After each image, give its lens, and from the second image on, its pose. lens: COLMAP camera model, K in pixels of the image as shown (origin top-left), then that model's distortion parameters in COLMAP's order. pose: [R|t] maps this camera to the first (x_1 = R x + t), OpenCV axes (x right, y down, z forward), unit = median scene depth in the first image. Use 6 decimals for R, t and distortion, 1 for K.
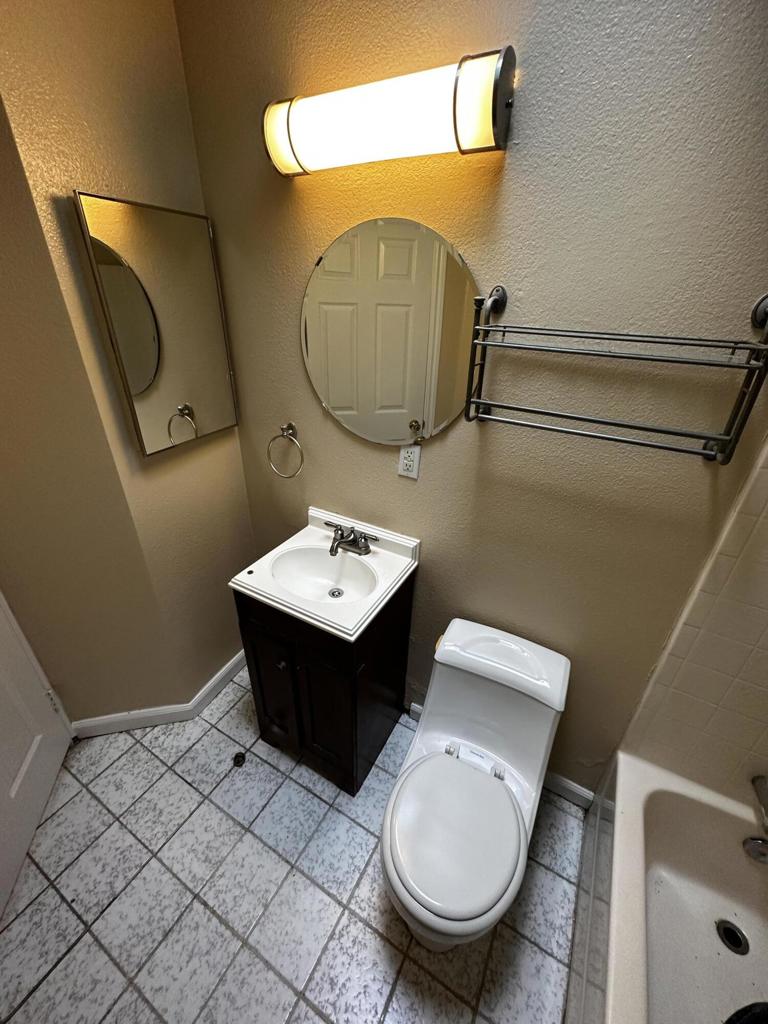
lens RADIAL K [[407.8, 0, 384.6], [0, 407.8, 512.2], [0, 0, 1]] dist [-0.002394, 0.000880]
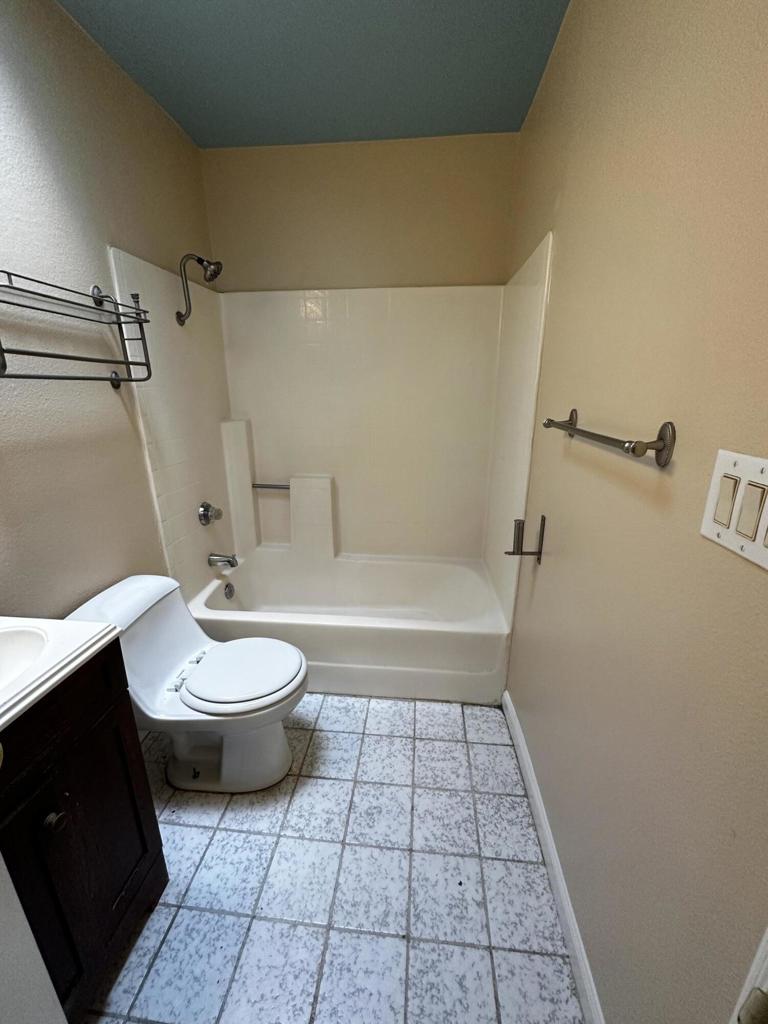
lens RADIAL K [[407.8, 0, 384.6], [0, 407.8, 512.2], [0, 0, 1]] dist [-0.002394, 0.000880]
pose [[-0.402637, -0.287887, 0.868910, -0.803610], [0.426714, 0.780769, 0.456415, -0.020344], [-0.809814, 0.554545, -0.191521, 0.493463]]
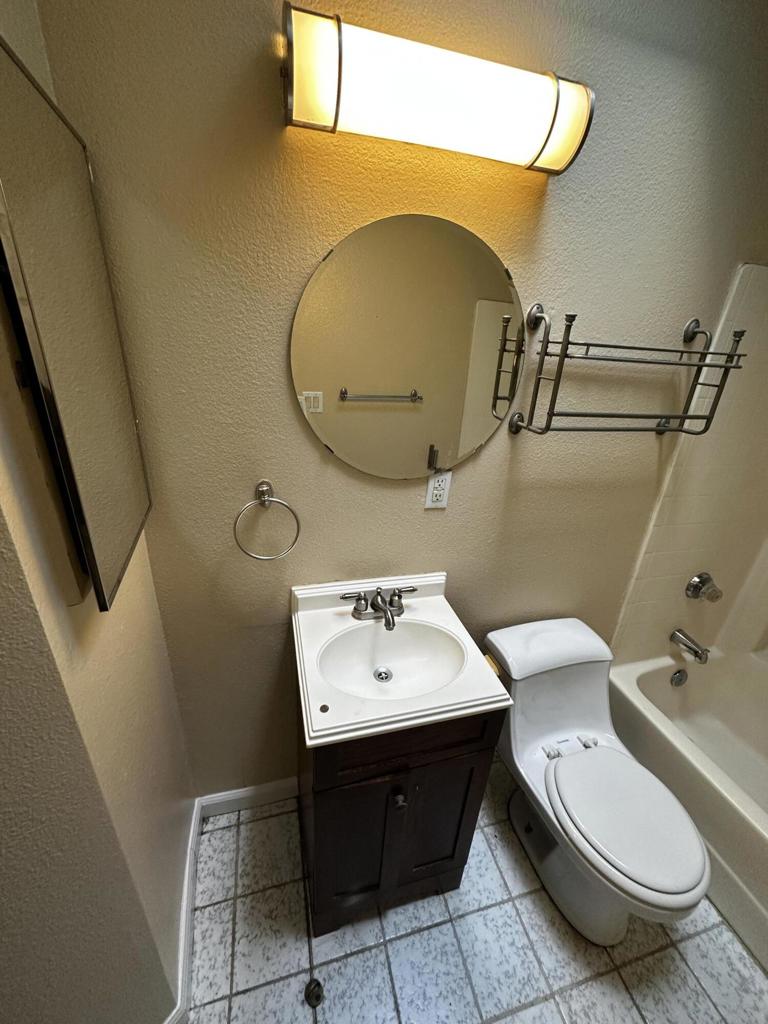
lens RADIAL K [[407.8, 0, 384.6], [0, 407.8, 512.2], [0, 0, 1]] dist [-0.002394, 0.000880]
pose [[0.714008, -0.267245, 0.647127, -0.599388], [0.294702, 0.953134, 0.068457, -0.171300], [-0.635093, 0.141831, 0.759303, 0.390739]]
